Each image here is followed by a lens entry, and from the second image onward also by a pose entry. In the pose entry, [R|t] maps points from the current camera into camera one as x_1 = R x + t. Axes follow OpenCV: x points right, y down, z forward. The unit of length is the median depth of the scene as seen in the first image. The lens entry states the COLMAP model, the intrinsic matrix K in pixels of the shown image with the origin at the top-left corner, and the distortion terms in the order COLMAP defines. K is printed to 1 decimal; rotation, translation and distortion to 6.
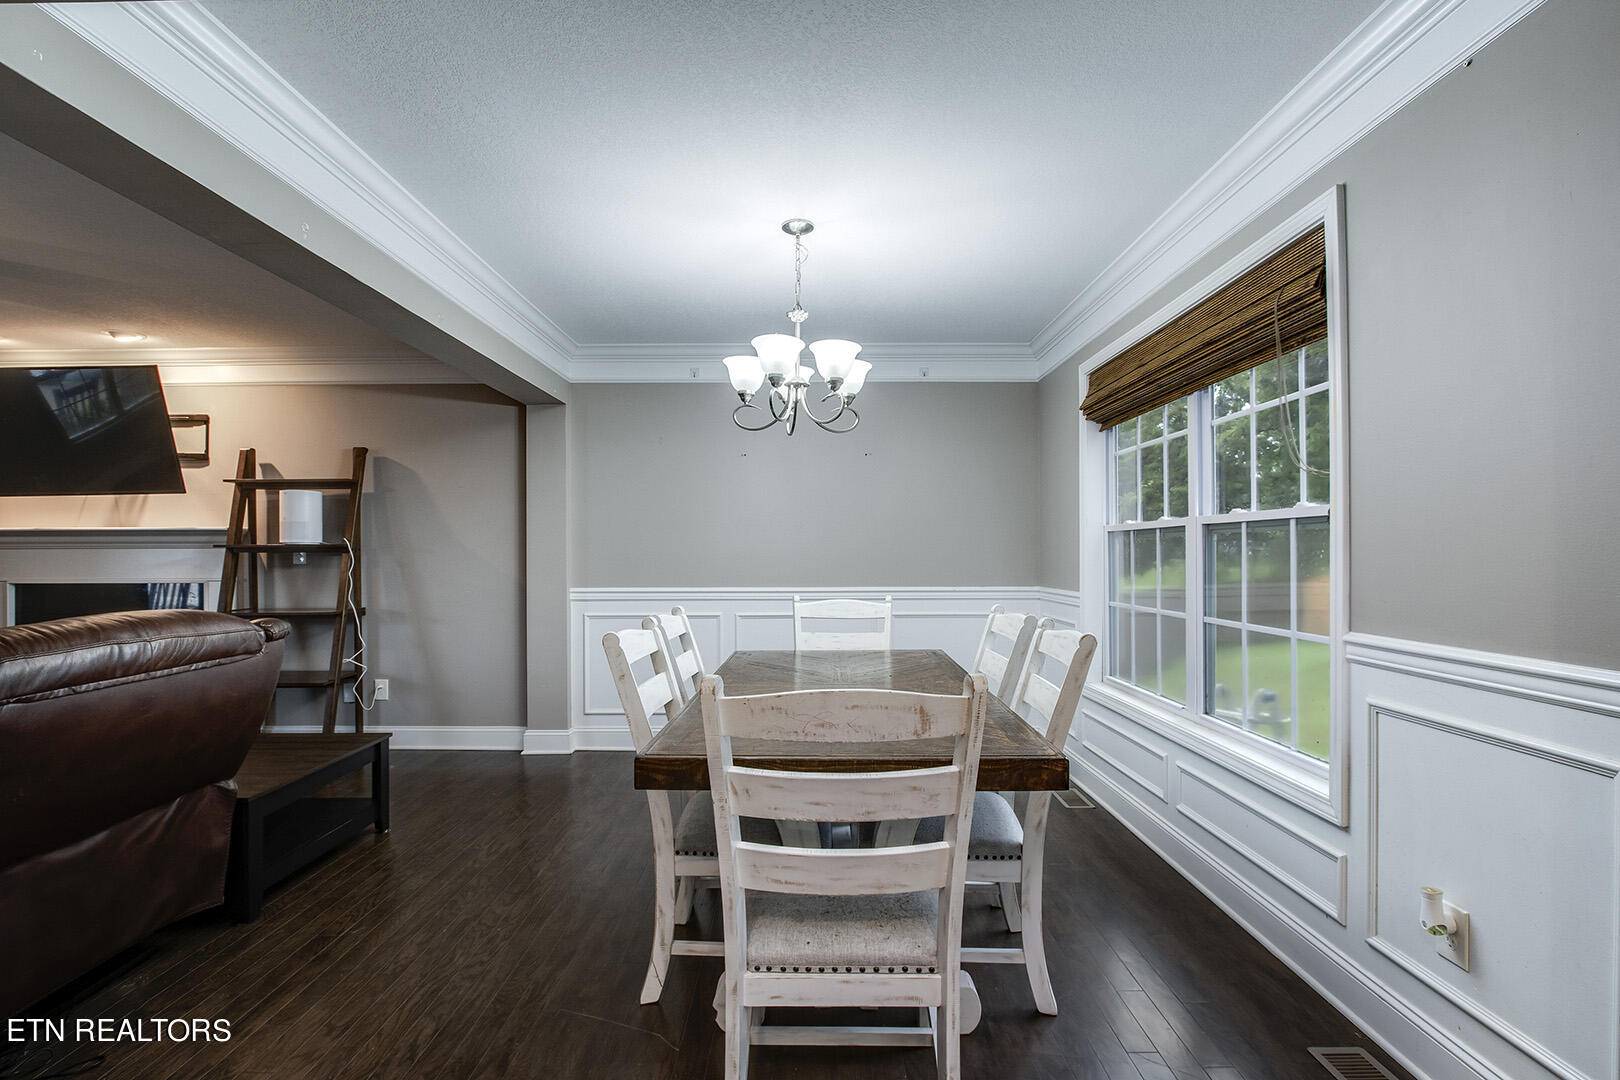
lens RADIAL K [[756.3, 0, 813.9], [0, 756.3, 551.2], [0, 0, 1]] dist [-0.023154, 0.000965]
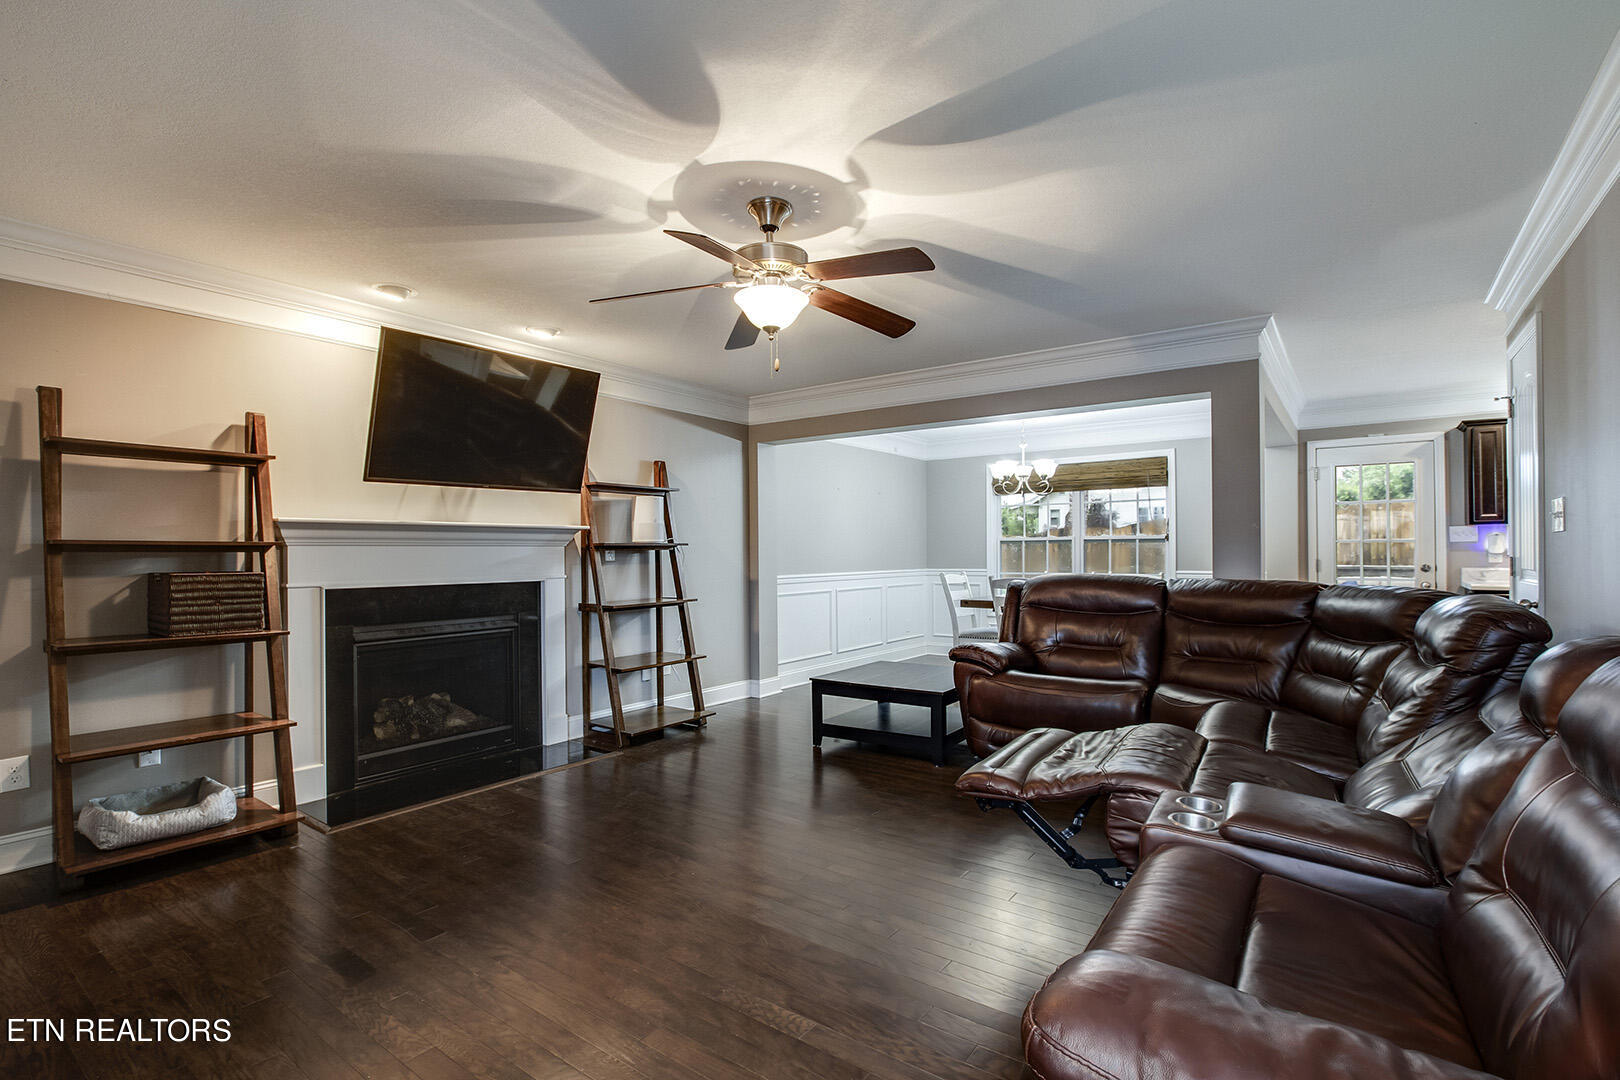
lens RADIAL K [[756.3, 0, 813.9], [0, 756.3, 551.2], [0, 0, 1]] dist [-0.023154, 0.000965]
pose [[0.591839, -0.000405, 0.806056, -1.504250], [0.002193, 0.999997, -0.001108, 0.005689], [-0.806053, 0.002423, 0.591838, 0.108659]]
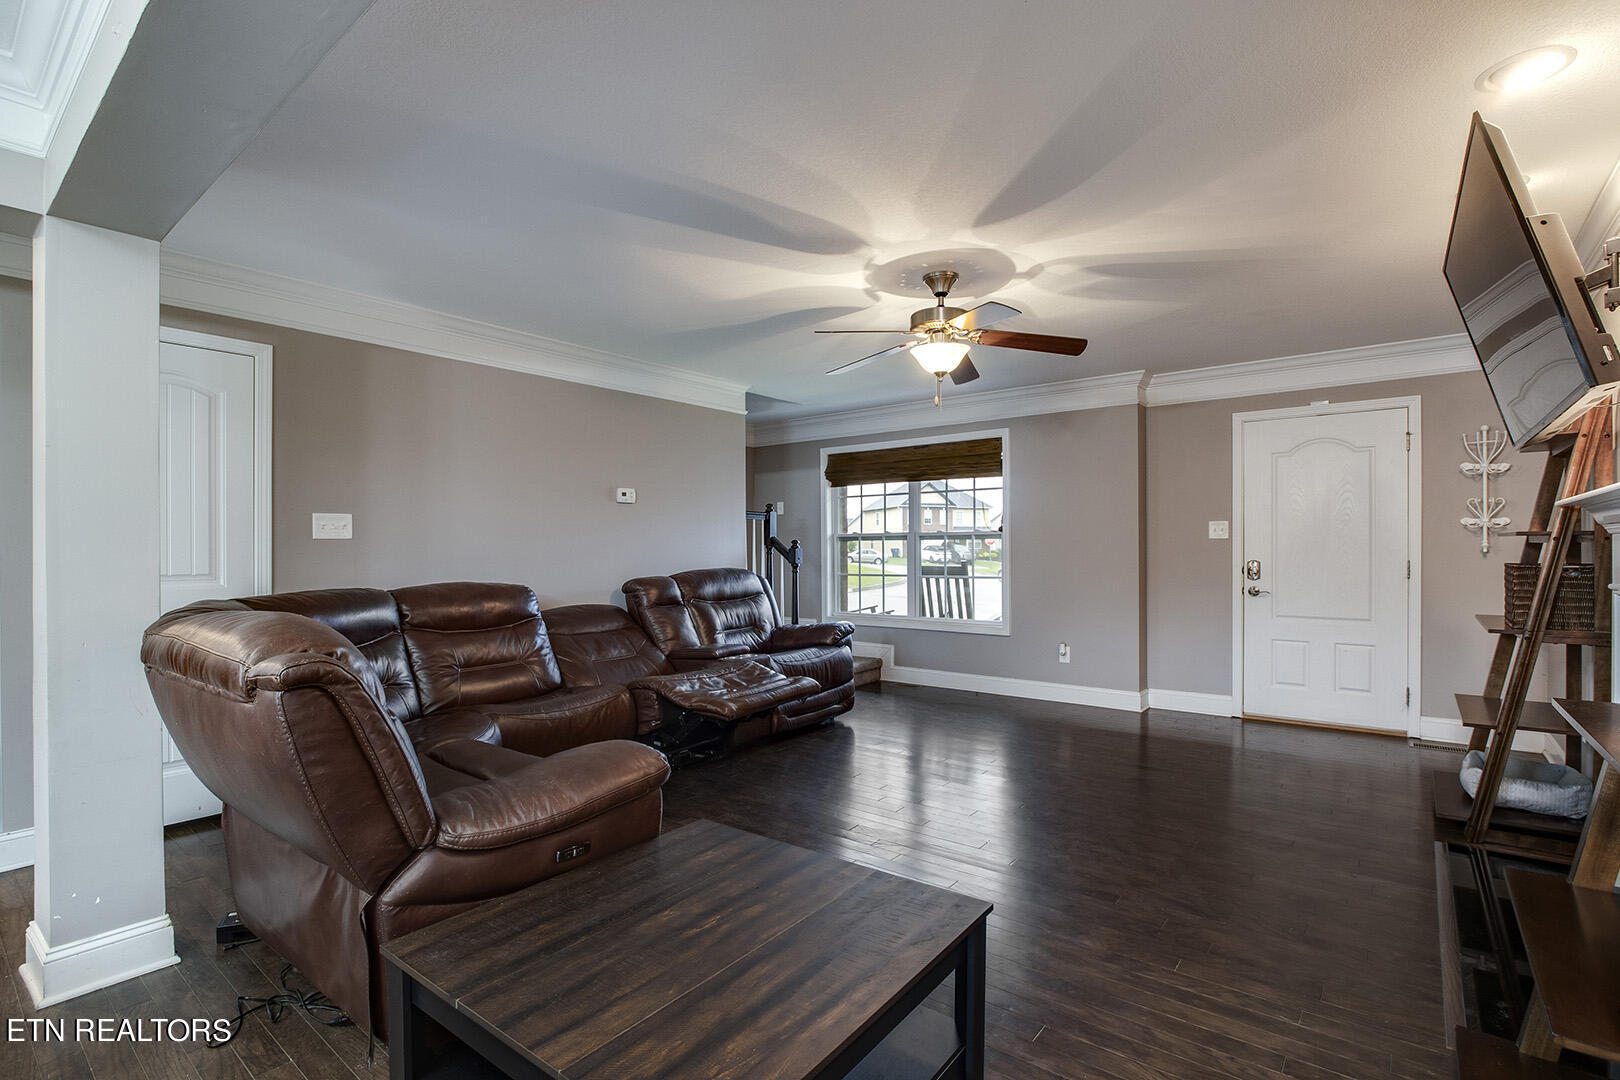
lens RADIAL K [[756.3, 0, 813.9], [0, 756.3, 551.2], [0, 0, 1]] dist [-0.023154, 0.000965]
pose [[-0.625625, 0.008691, -0.780075, -0.285416], [0.008481, 0.999955, 0.004339, 0.003391], [0.780078, -0.003901, -0.625671, 0.919805]]
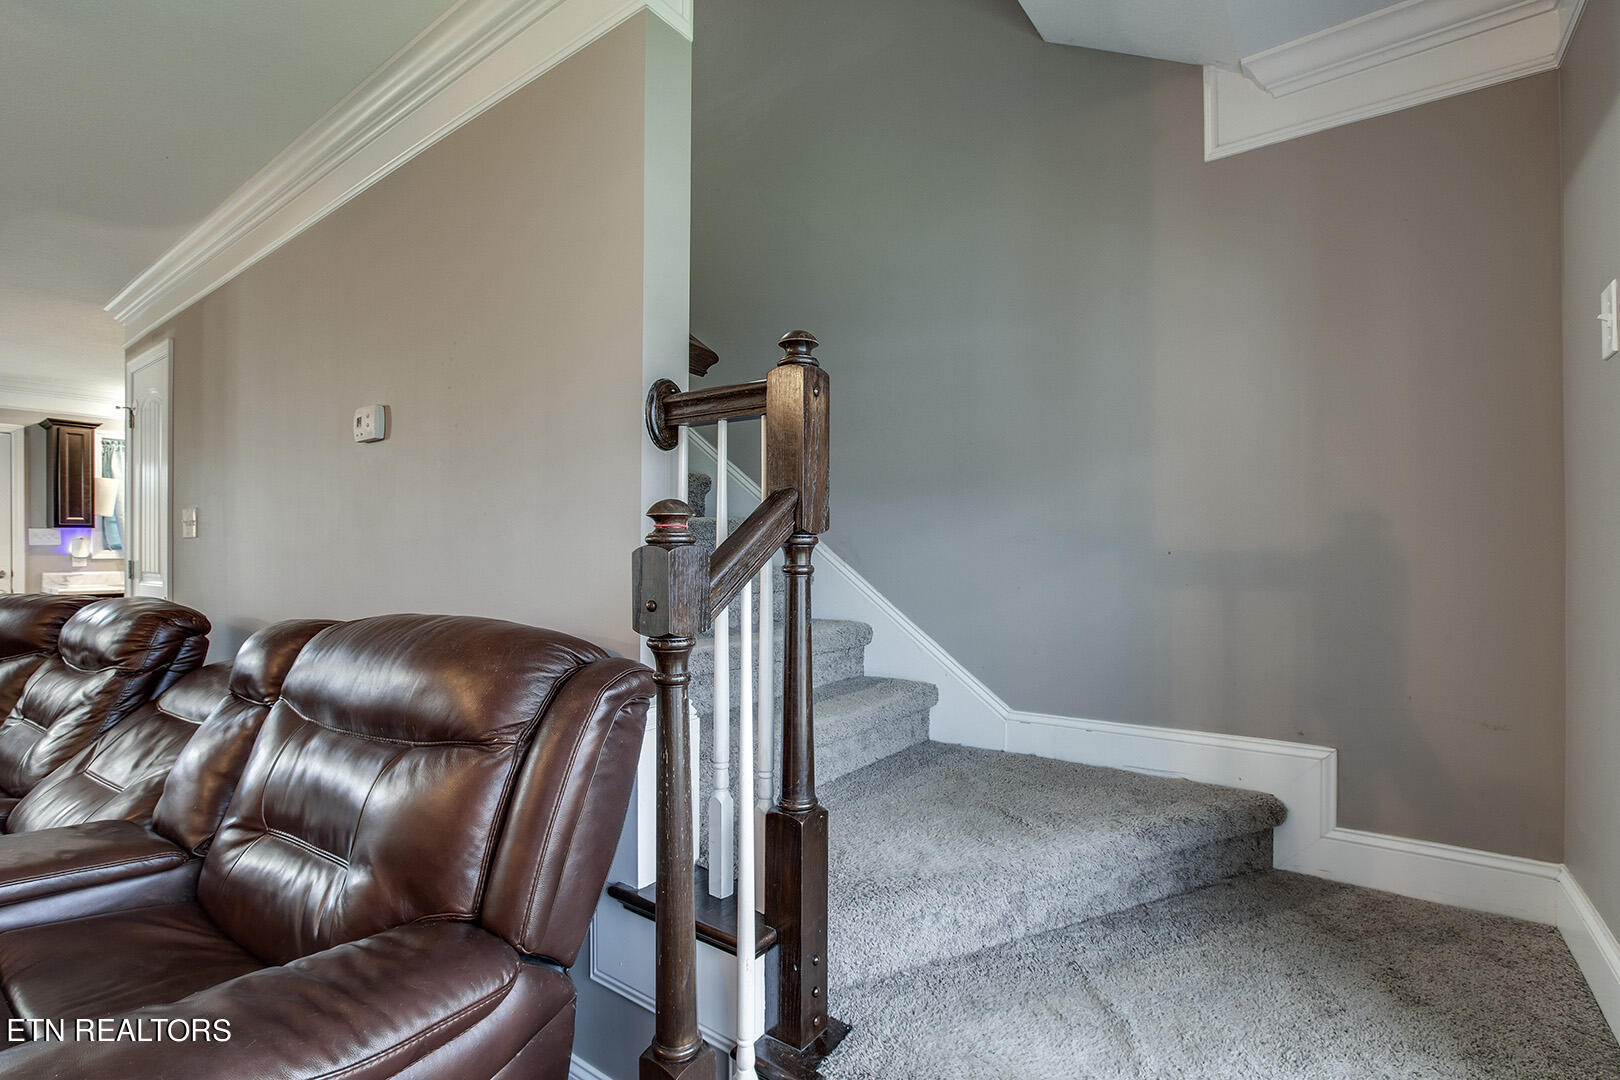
lens RADIAL K [[756.3, 0, 813.9], [0, 756.3, 551.2], [0, 0, 1]] dist [-0.023154, 0.000965]
pose [[-0.803968, 0.003151, 0.594665, -1.533724], [0.002206, 0.999995, -0.002316, 0.005664], [-0.594669, -0.000550, -0.803970, 0.192154]]
